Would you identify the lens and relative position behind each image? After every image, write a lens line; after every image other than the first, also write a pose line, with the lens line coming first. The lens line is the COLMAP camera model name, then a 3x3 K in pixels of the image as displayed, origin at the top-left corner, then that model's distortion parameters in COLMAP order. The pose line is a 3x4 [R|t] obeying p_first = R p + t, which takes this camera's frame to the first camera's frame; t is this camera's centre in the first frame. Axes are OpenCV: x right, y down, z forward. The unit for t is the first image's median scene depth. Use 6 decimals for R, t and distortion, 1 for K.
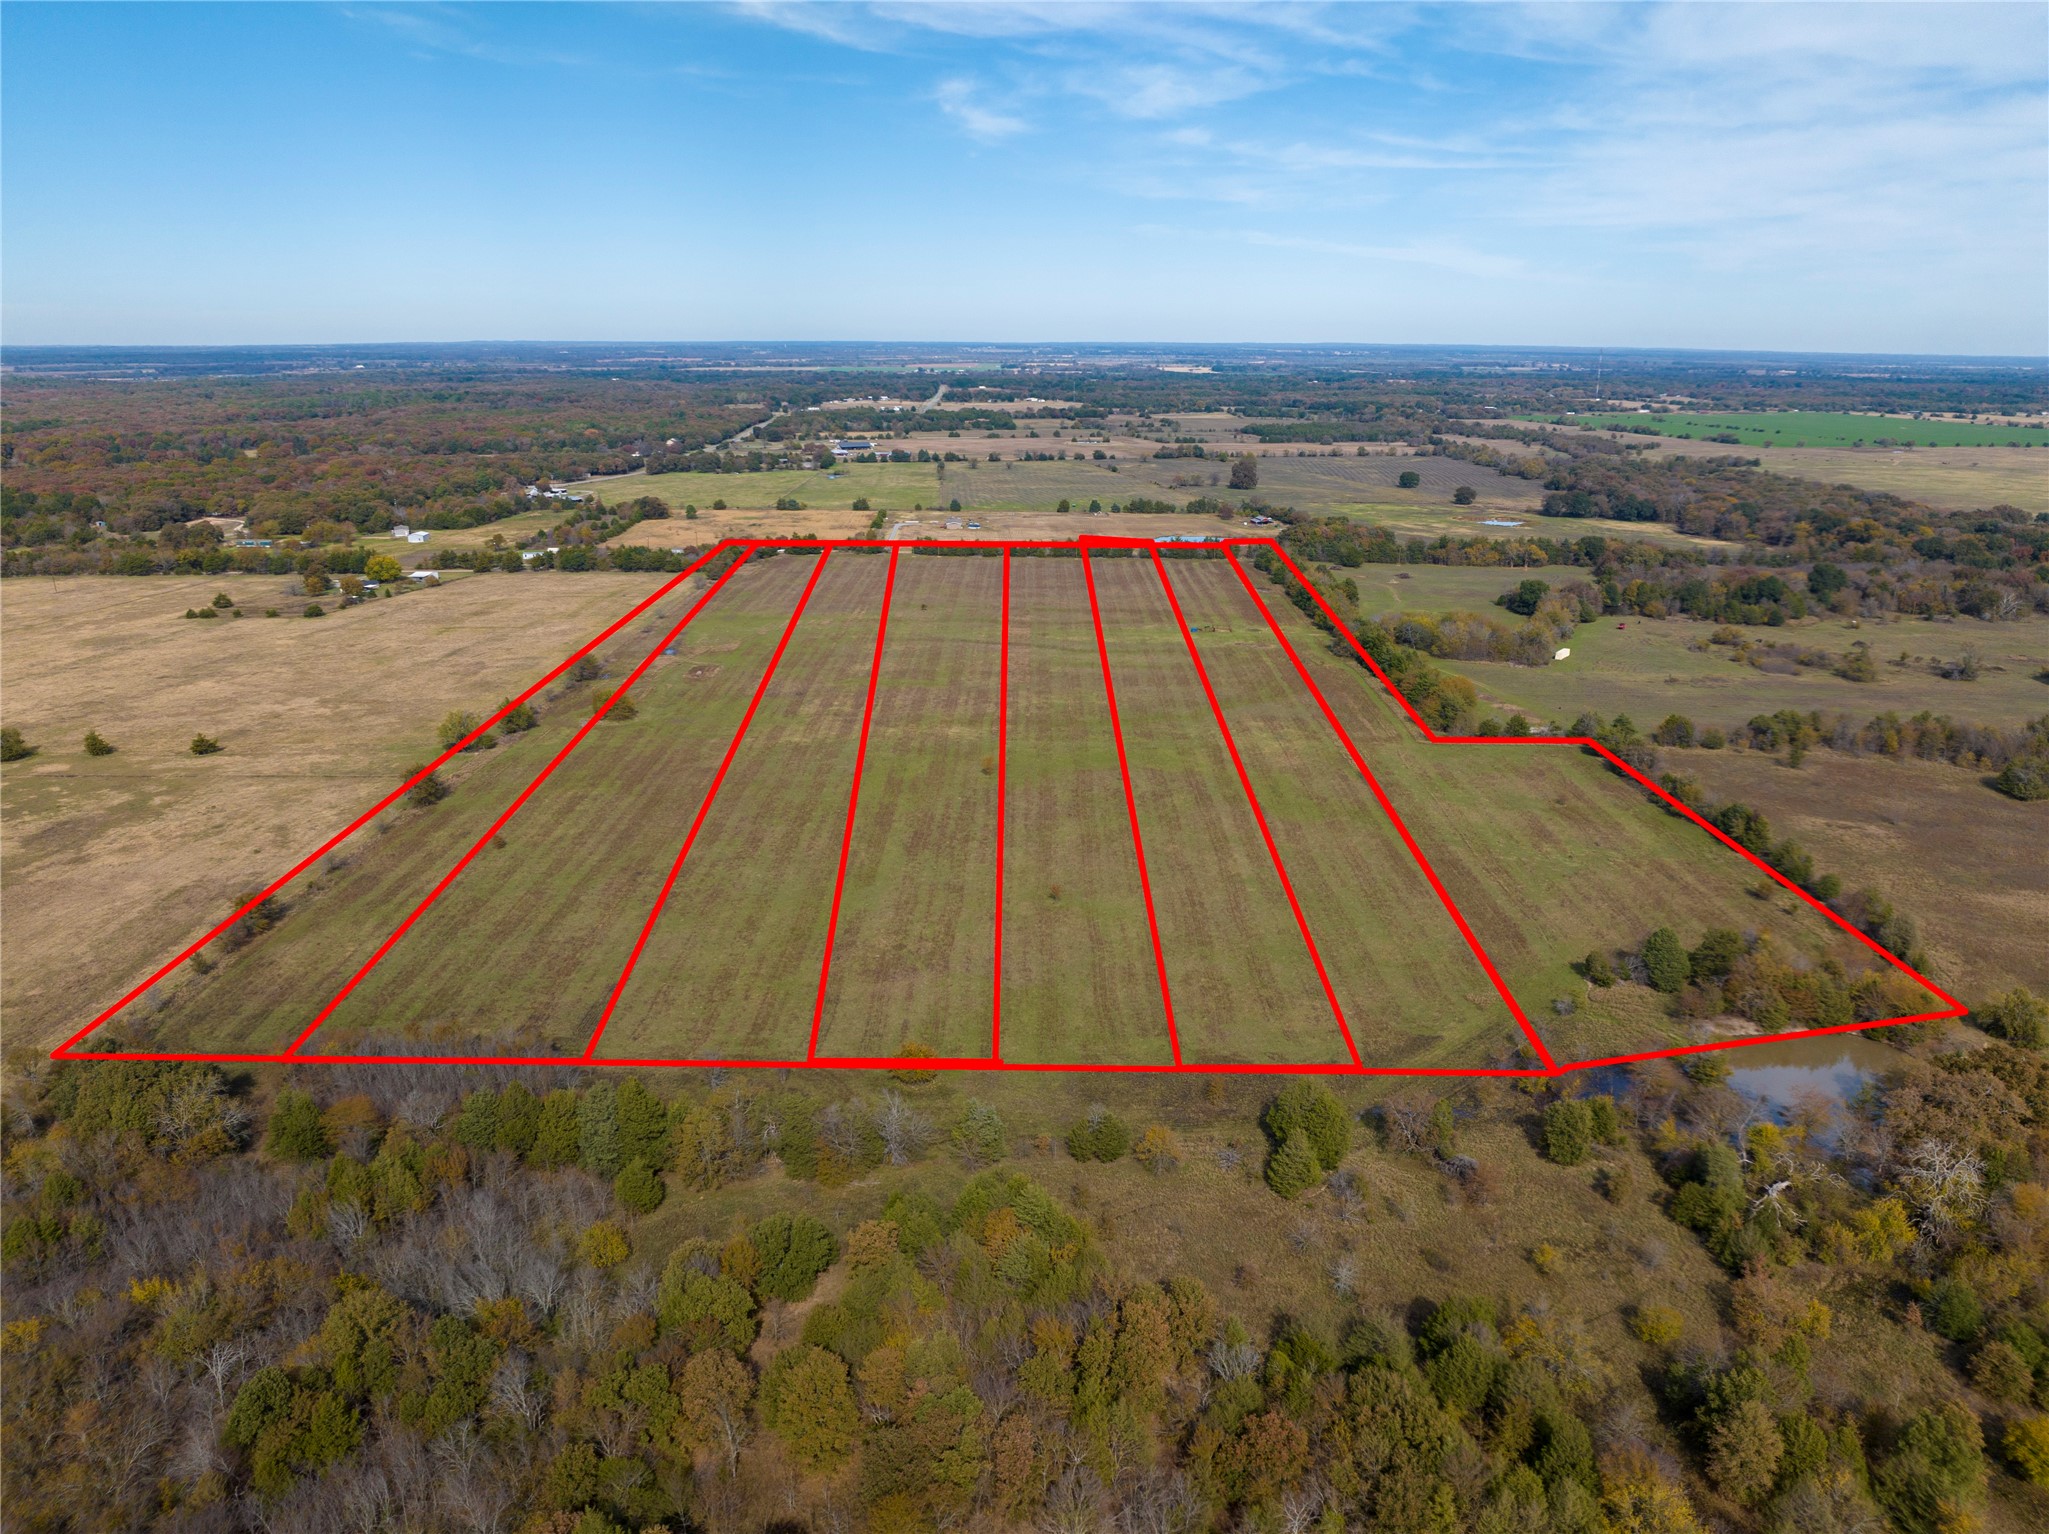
lens RADIAL K [[1432.7, 0, 1023.2], [0, 1432.7, 823.4], [0, 0, 1]] dist [-0.010132, -0.042739]
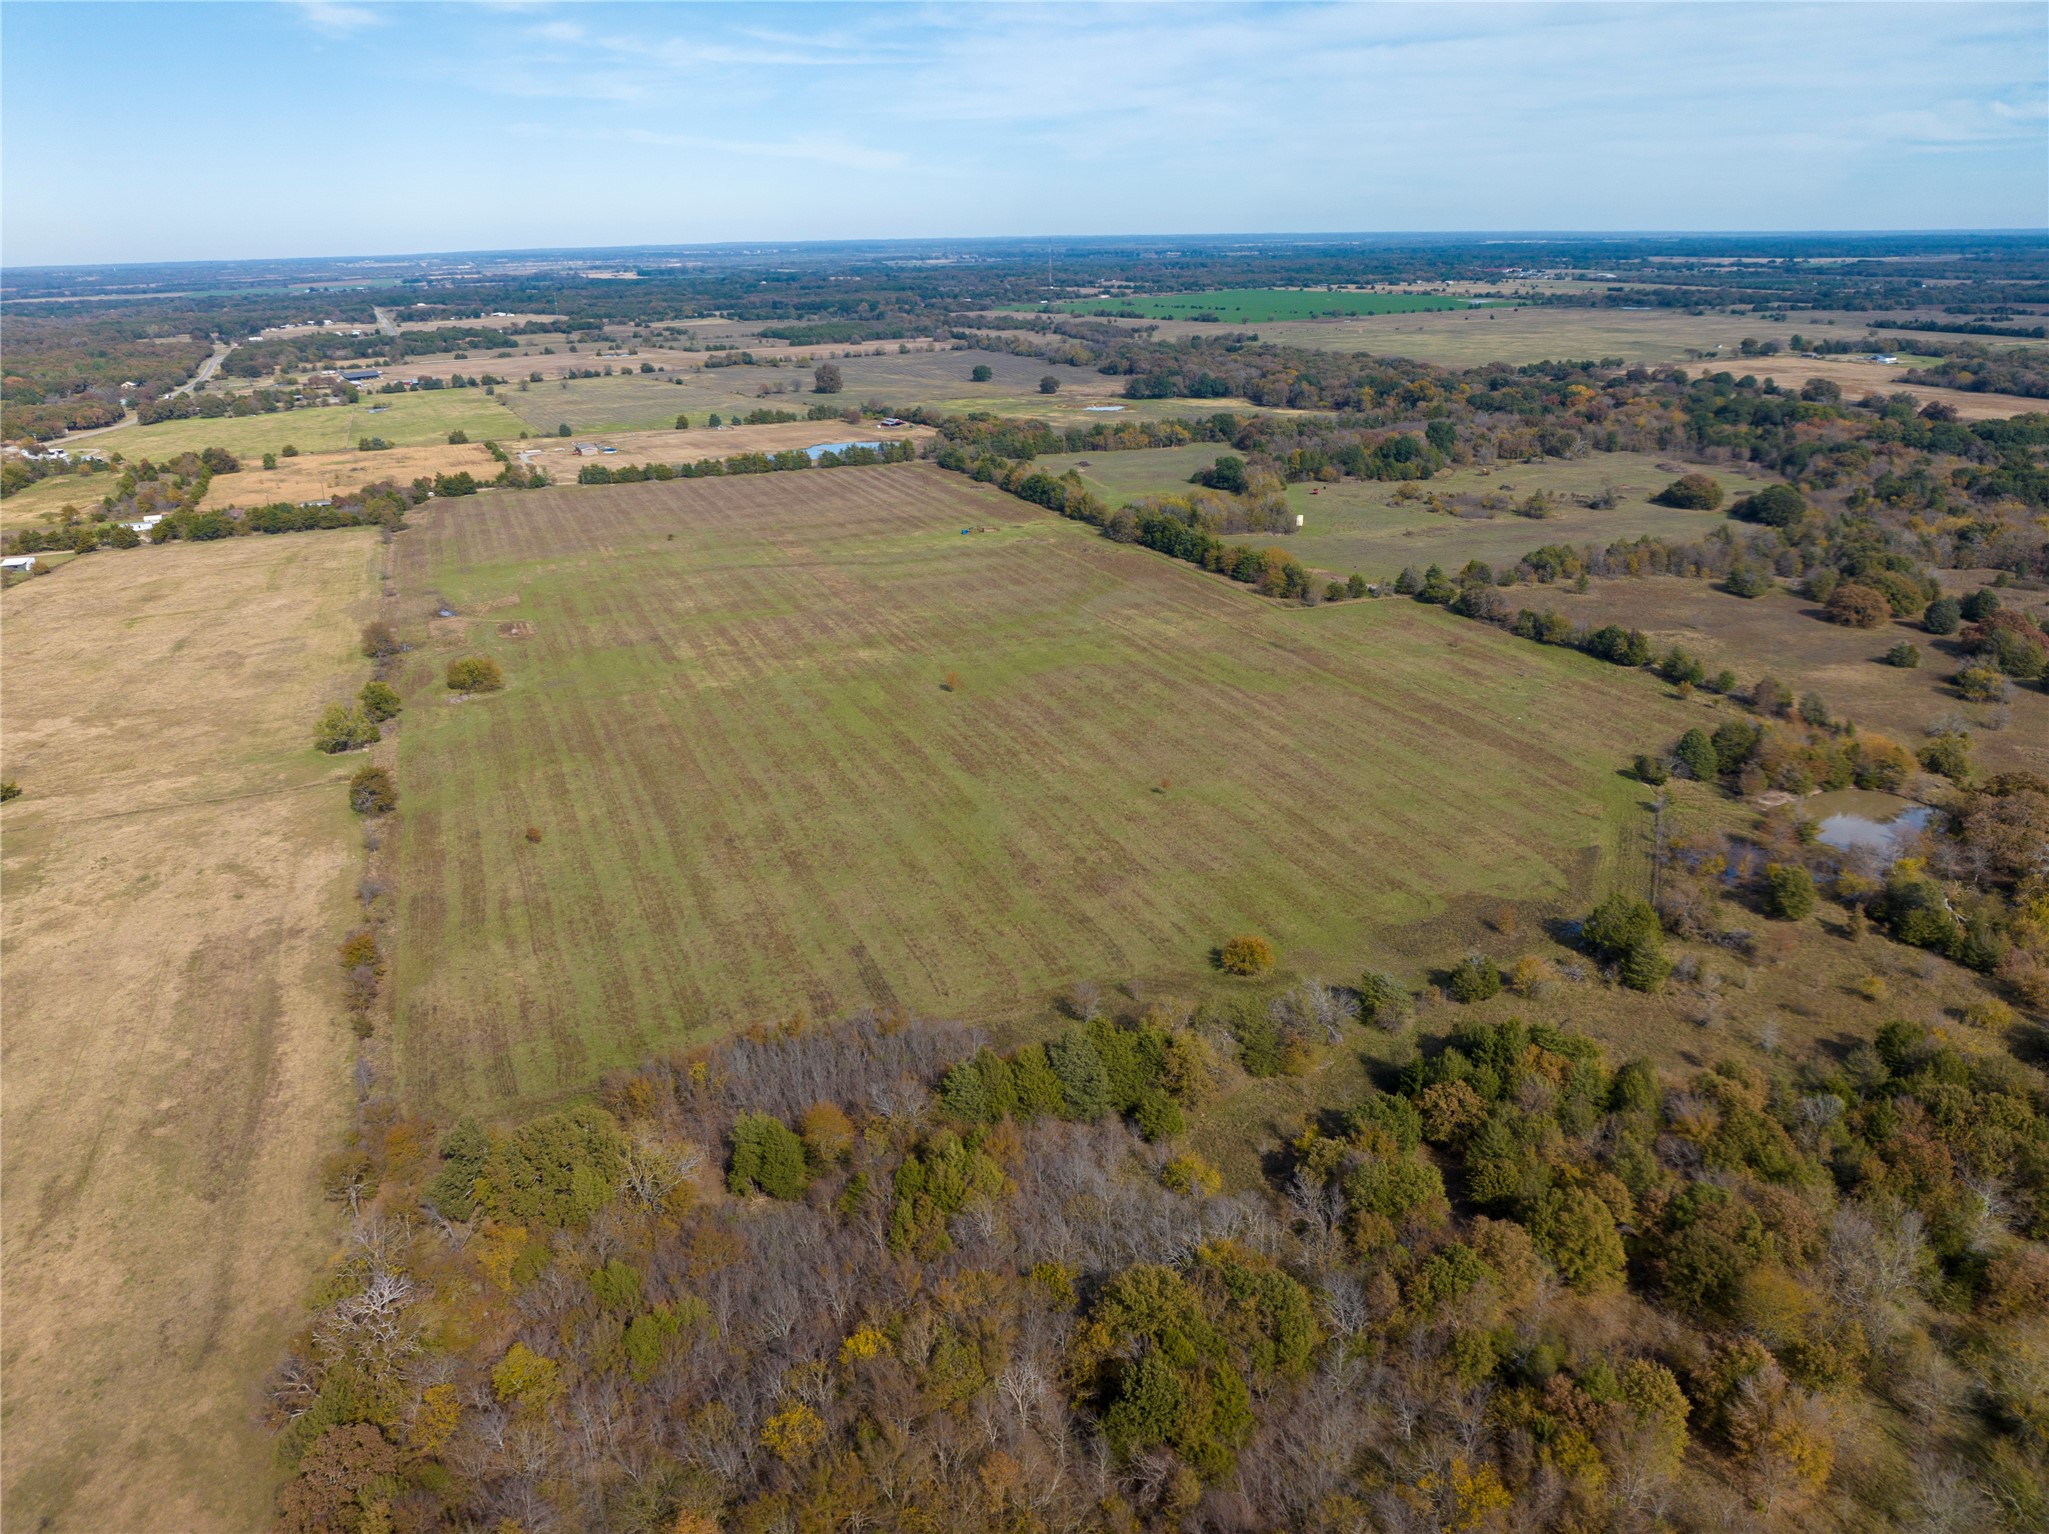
lens RADIAL K [[1453.9, 0, 1024.5], [0, 1453.9, 767.0], [0, 0, 1]] dist [-0.040790, 0.004034]
pose [[0.923129, -0.154198, 0.352215, -0.135660], [0.145709, 0.988029, 0.050661, -0.010417], [-0.355811, 0.004554, 0.934547, 0.018545]]
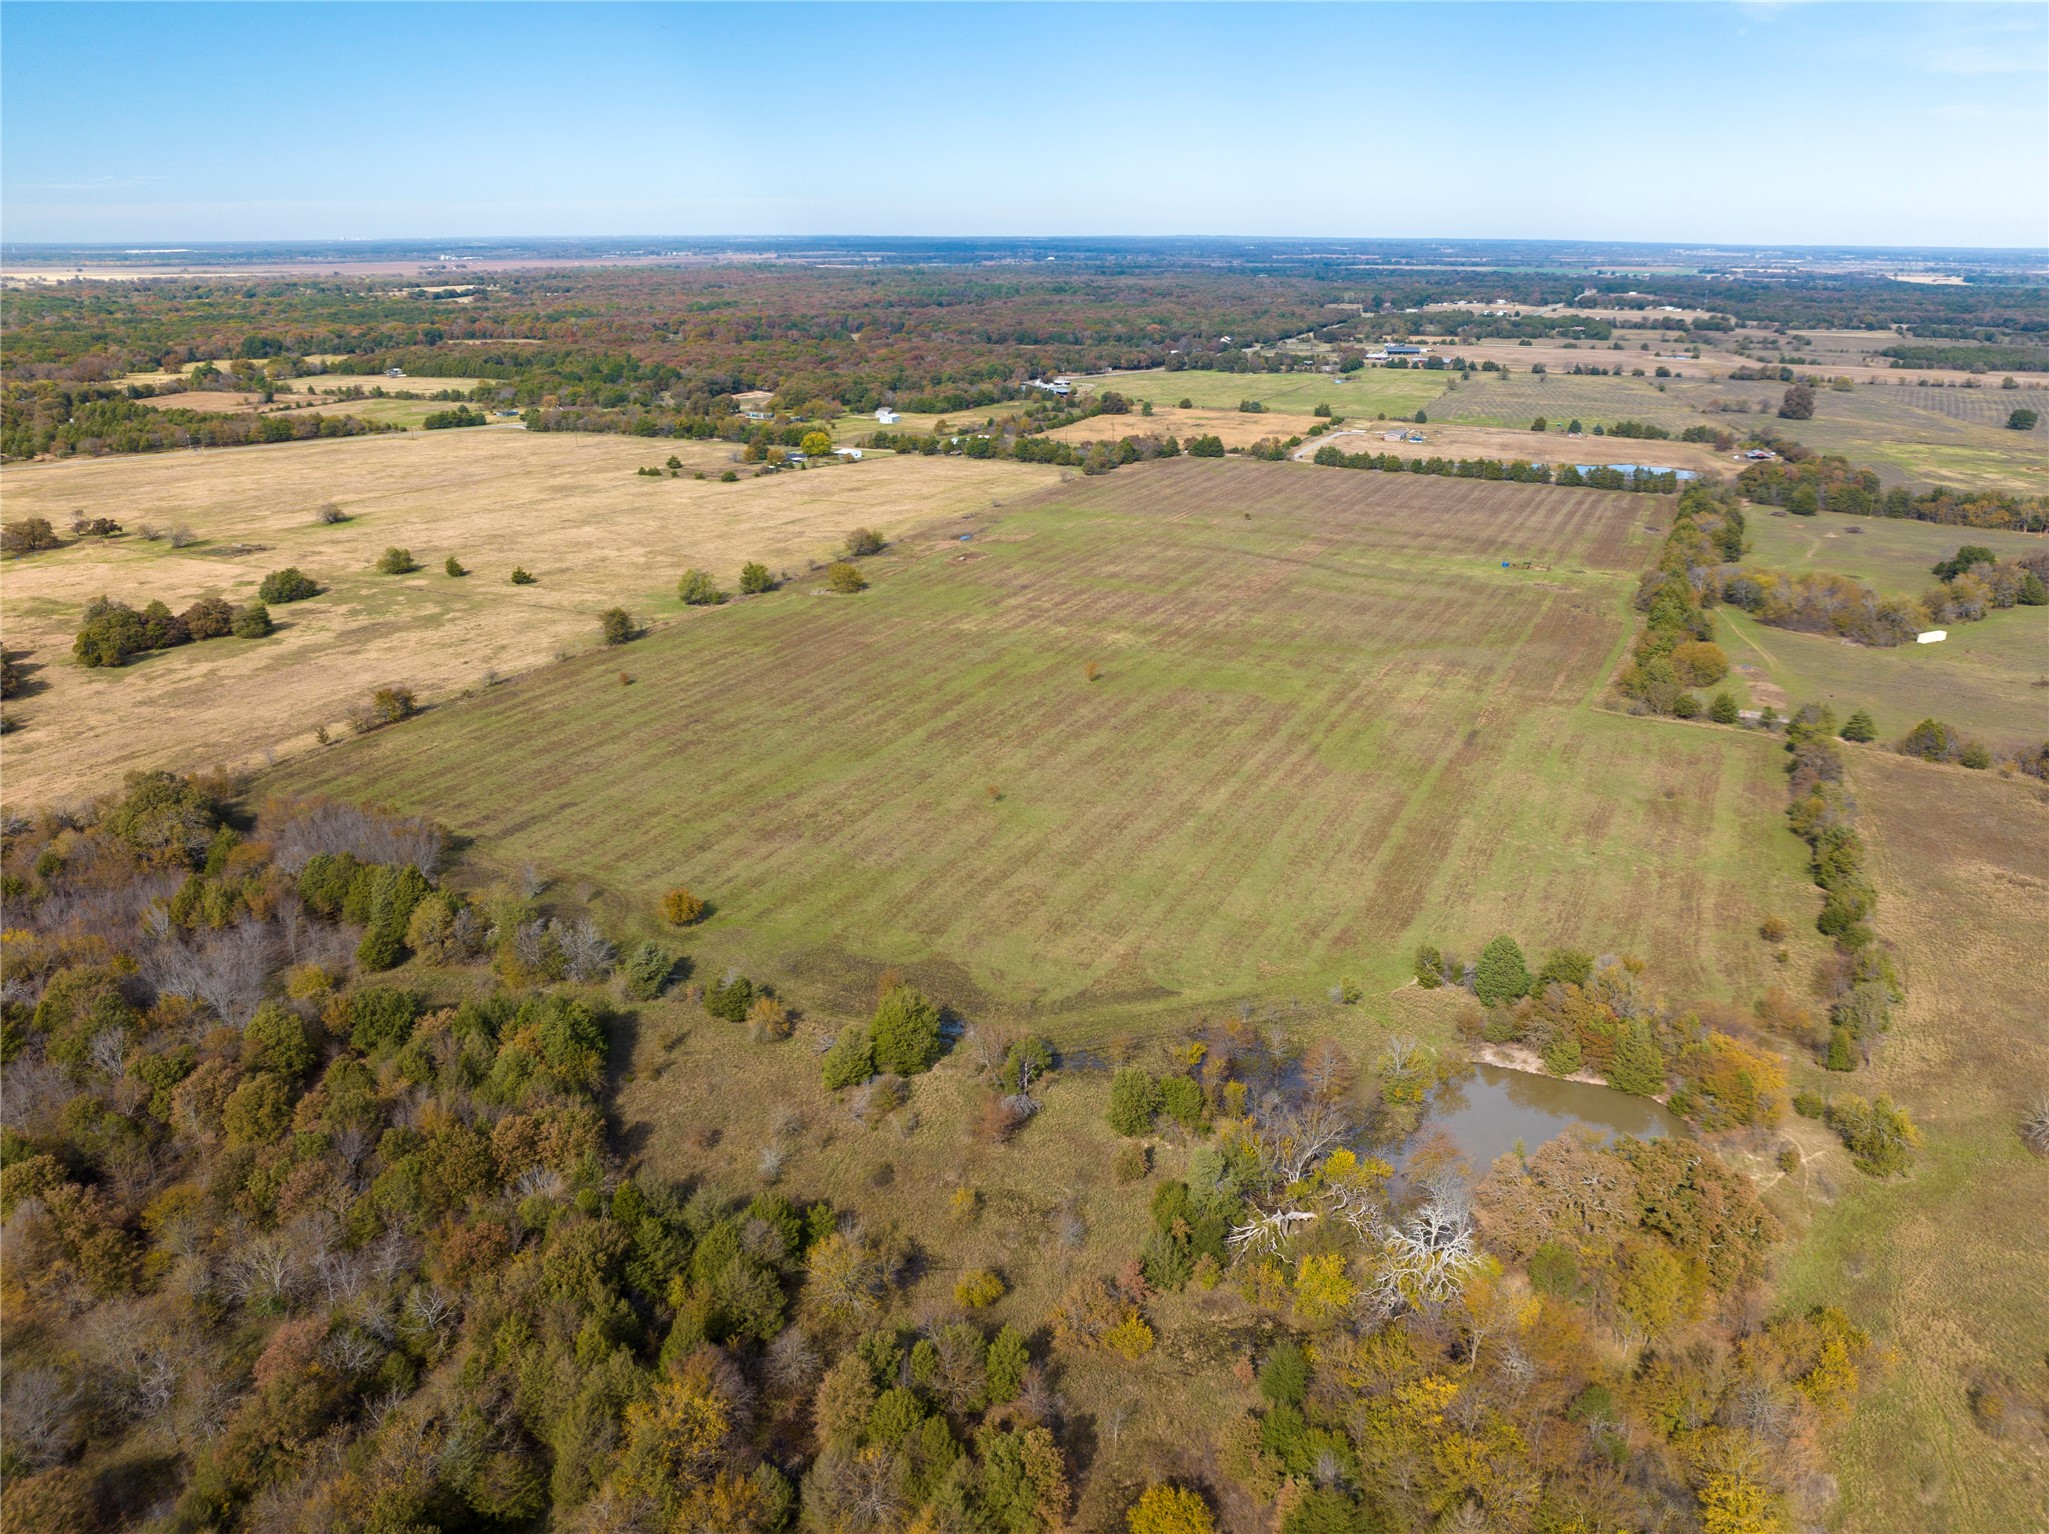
lens RADIAL K [[1453.9, 0, 1024.5], [0, 1453.9, 767.0], [0, 0, 1]] dist [-0.040790, 0.004034]
pose [[0.899006, 0.151025, -0.411072, 0.145387], [-0.140231, 0.988506, 0.056487, -0.010115], [0.414878, 0.006863, 0.909851, 0.020206]]
